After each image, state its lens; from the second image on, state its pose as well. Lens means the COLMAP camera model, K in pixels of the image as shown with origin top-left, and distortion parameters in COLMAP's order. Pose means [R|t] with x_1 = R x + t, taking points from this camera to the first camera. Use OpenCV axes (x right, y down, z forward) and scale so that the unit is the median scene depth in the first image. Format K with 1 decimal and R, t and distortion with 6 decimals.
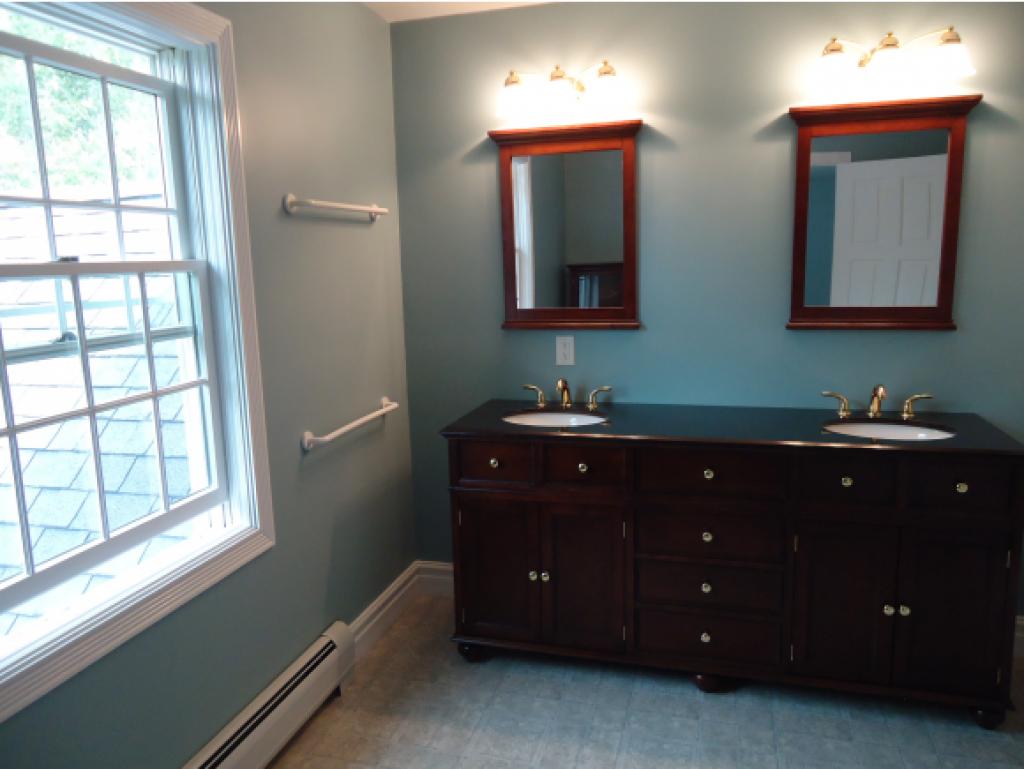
lens RADIAL K [[747.0, 0, 512.6], [0, 747.0, 385.2], [0, 0, 1]] dist [-0.009580, 0.001777]
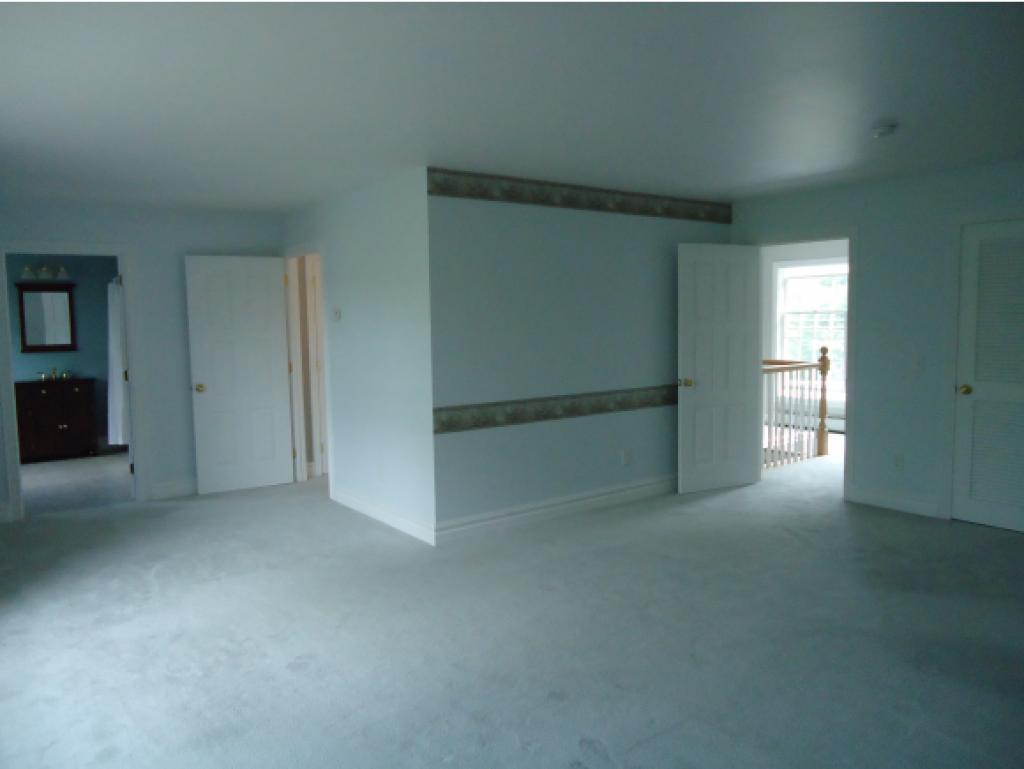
lens RADIAL K [[747.0, 0, 512.3], [0, 747.0, 382.8], [0, 0, 1]] dist [-0.009580, 0.001777]
pose [[0.614974, -0.055293, 0.786606, -0.829935], [0.141338, 0.989113, -0.040971, 0.476302], [-0.775777, 0.136373, 0.616094, -2.519653]]
